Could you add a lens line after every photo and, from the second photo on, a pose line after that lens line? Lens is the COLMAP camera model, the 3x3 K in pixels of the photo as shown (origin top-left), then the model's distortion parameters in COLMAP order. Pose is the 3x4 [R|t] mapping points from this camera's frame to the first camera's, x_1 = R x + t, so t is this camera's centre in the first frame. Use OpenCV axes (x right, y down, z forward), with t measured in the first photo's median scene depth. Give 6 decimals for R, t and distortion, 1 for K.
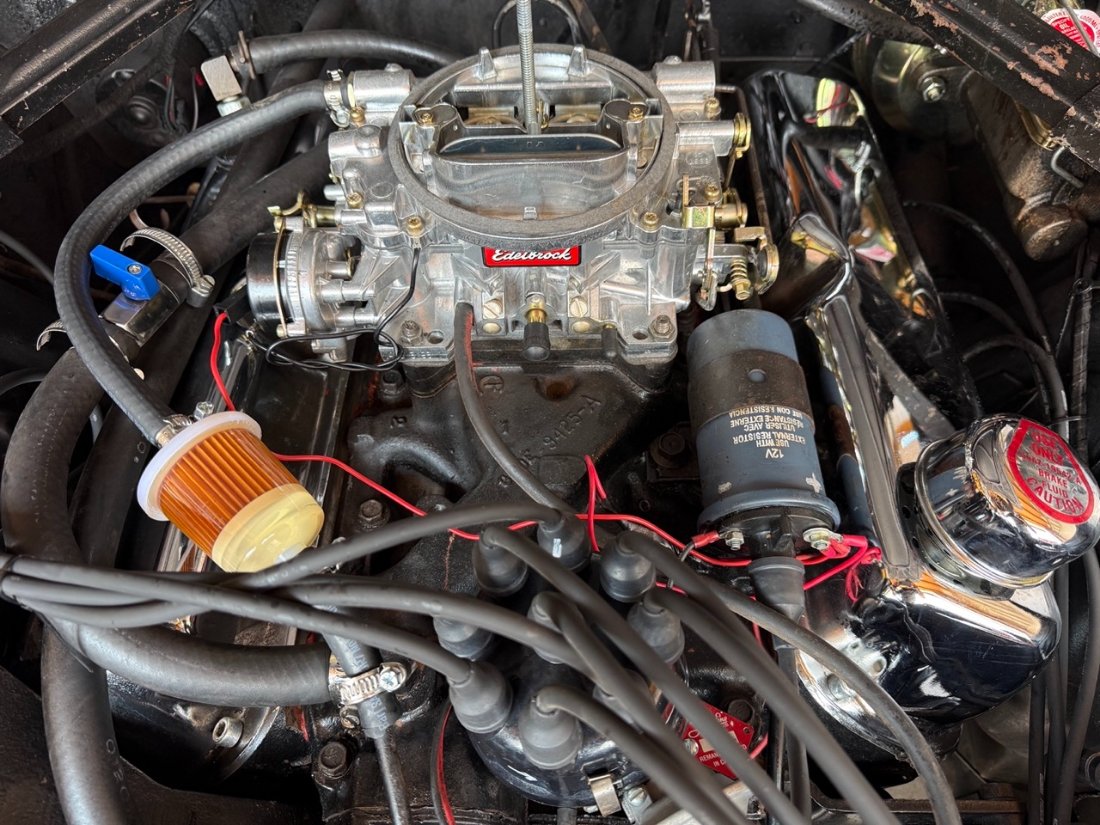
lens RADIAL K [[771.0, 0, 548.0], [0, 771.0, 413.8], [0, 0, 1]] dist [0.002215, -0.000568]
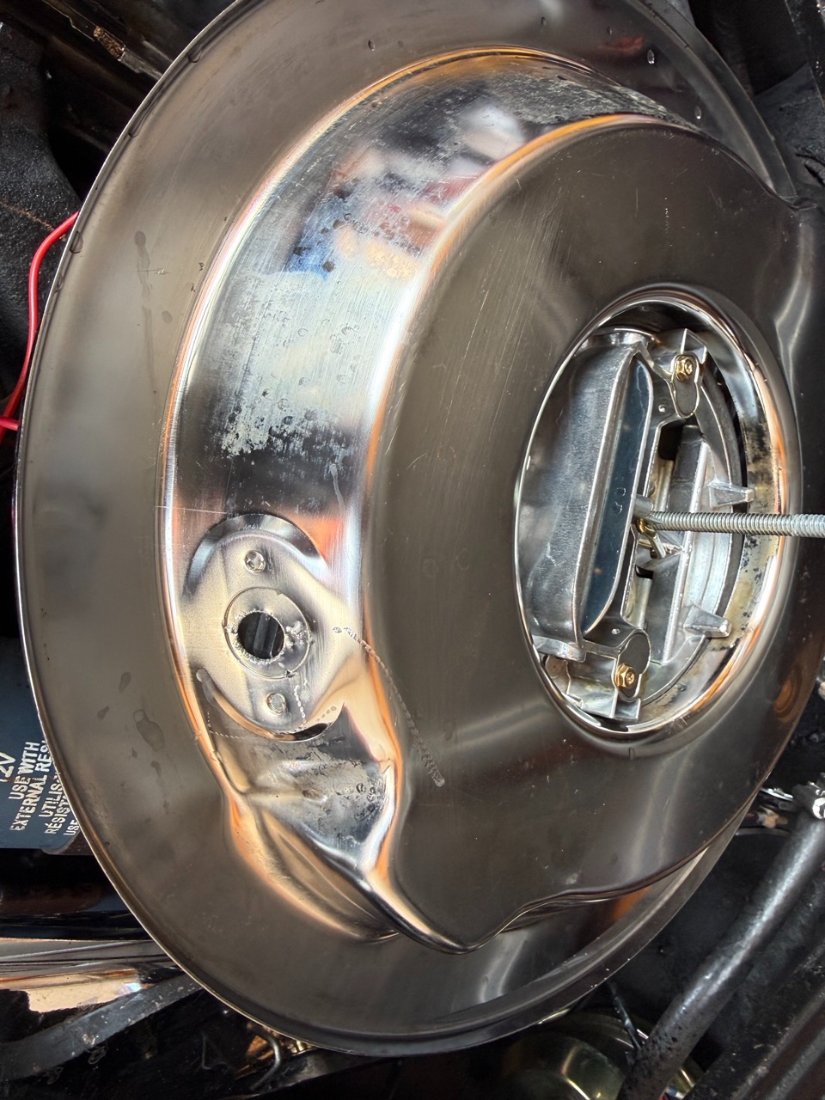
lens RADIAL K [[771.0, 0, 414.4], [0, 771.0, 551.8], [0, 0, 1]] dist [0.002215, -0.000568]
pose [[-0.242335, 0.964513, -0.104826, 0.123313], [-0.959972, -0.254020, -0.118018, -0.118644], [-0.140458, 0.072030, 0.987463, 0.382184]]
